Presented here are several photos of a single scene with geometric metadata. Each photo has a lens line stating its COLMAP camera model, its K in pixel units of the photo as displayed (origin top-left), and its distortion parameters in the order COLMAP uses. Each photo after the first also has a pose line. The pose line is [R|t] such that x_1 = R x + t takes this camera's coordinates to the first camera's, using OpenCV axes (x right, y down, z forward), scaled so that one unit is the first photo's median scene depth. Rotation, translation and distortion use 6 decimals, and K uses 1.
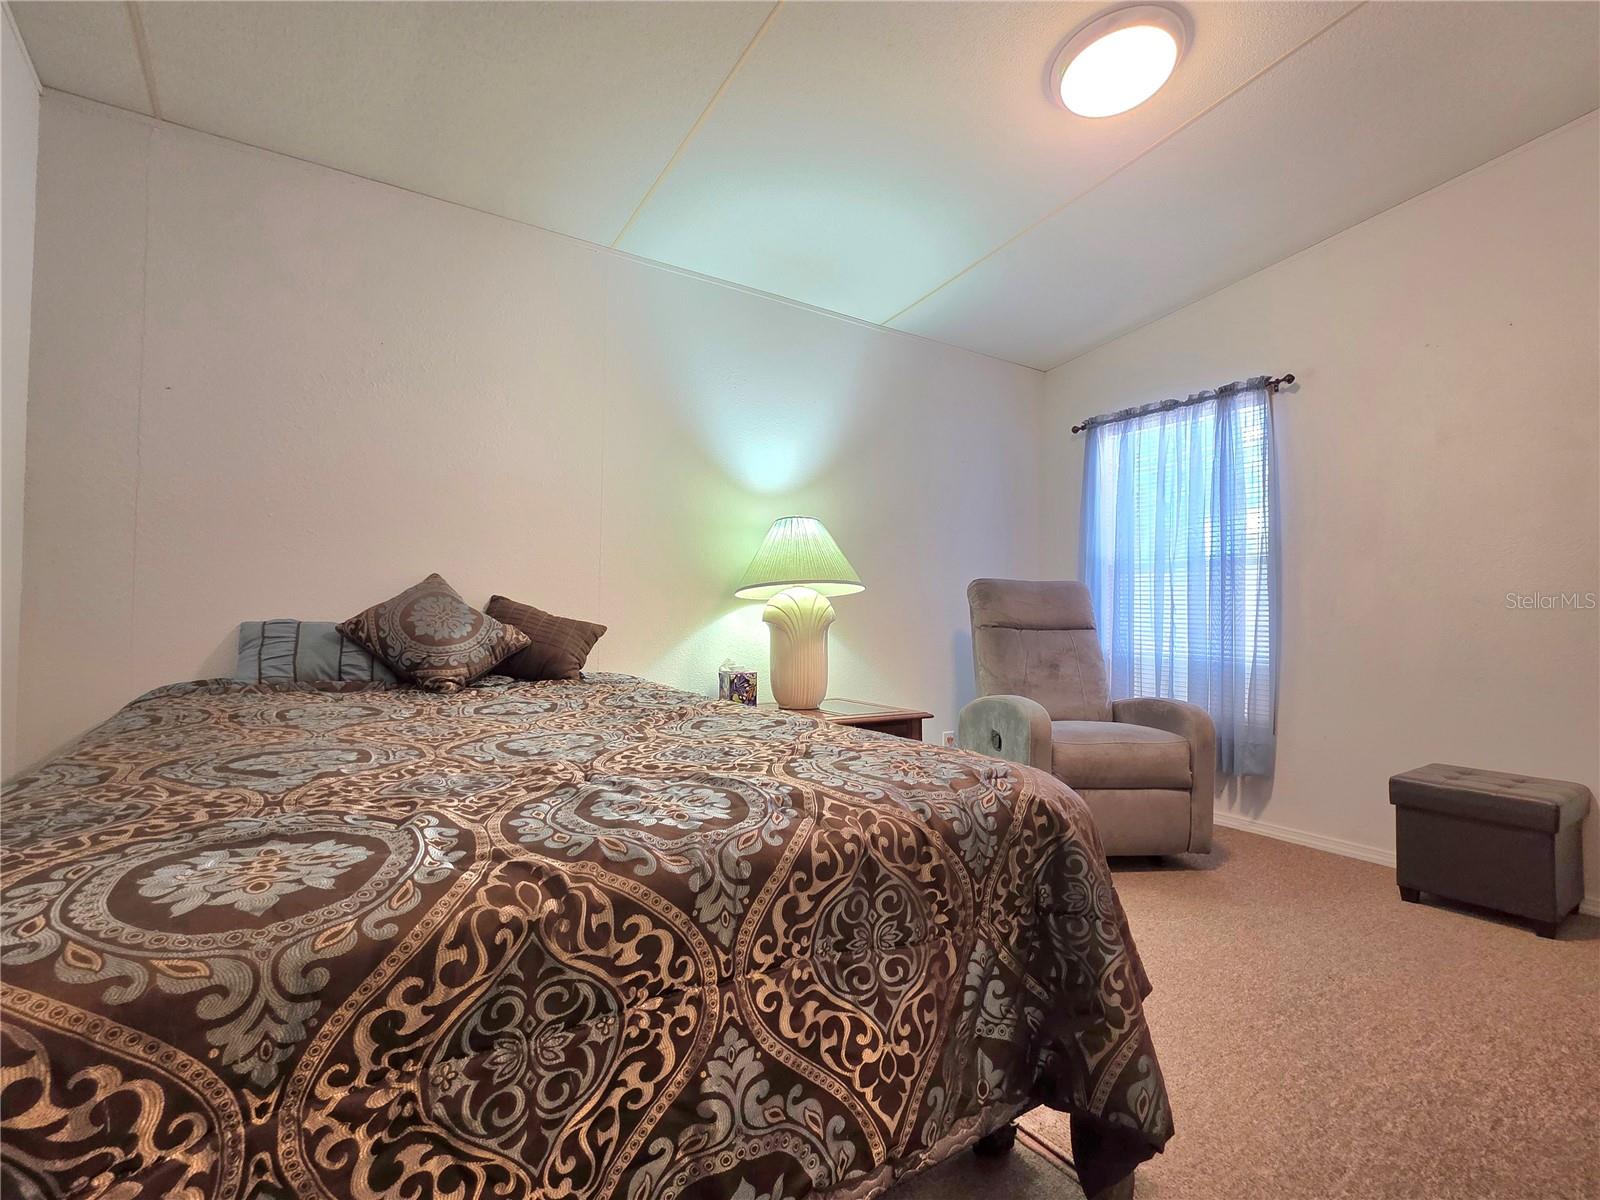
lens RADIAL K [[795.1, 0, 807.8], [0, 795.1, 599.2], [0, 0, 1]] dist [-0.003246, 0.015519]
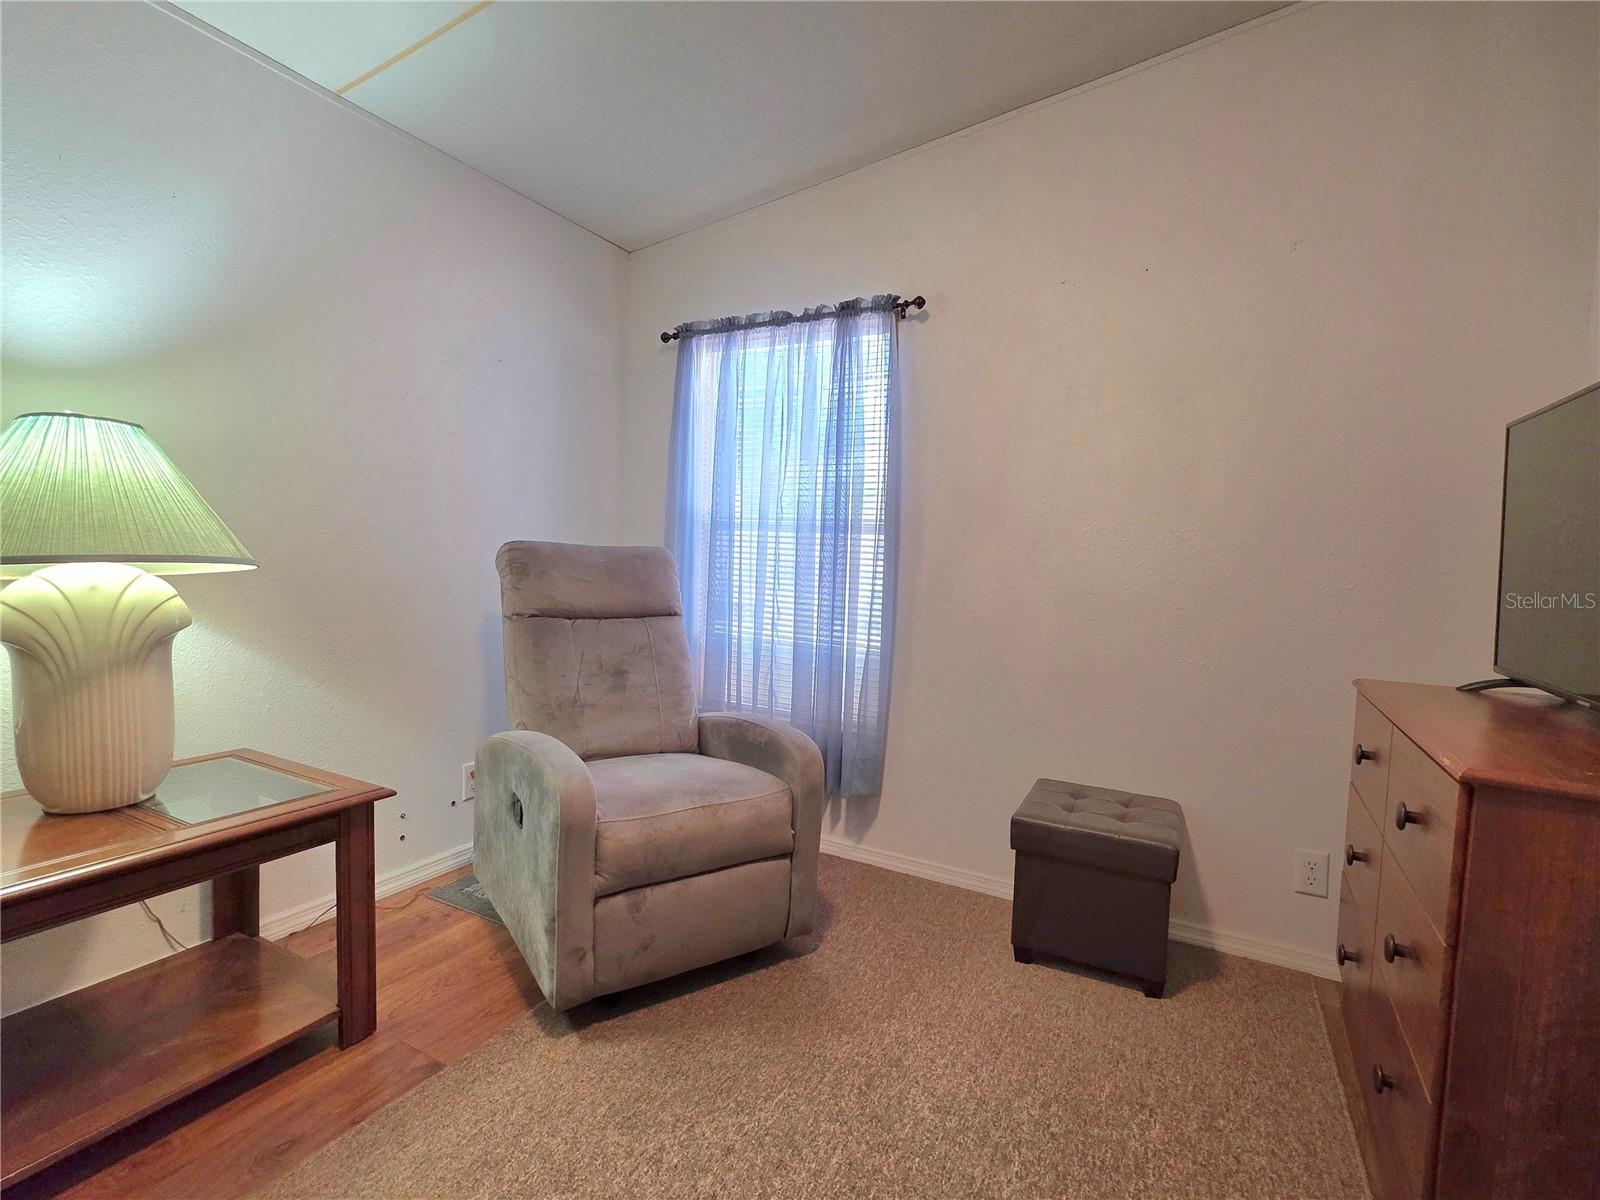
lens RADIAL K [[795.1, 0, 807.8], [0, 795.1, 599.2], [0, 0, 1]] dist [-0.003246, 0.015519]
pose [[0.891623, -0.009182, 0.452686, 0.140646], [-0.033974, 0.995619, 0.087109, -0.046692], [-0.451503, -0.093048, 0.887405, 0.310207]]
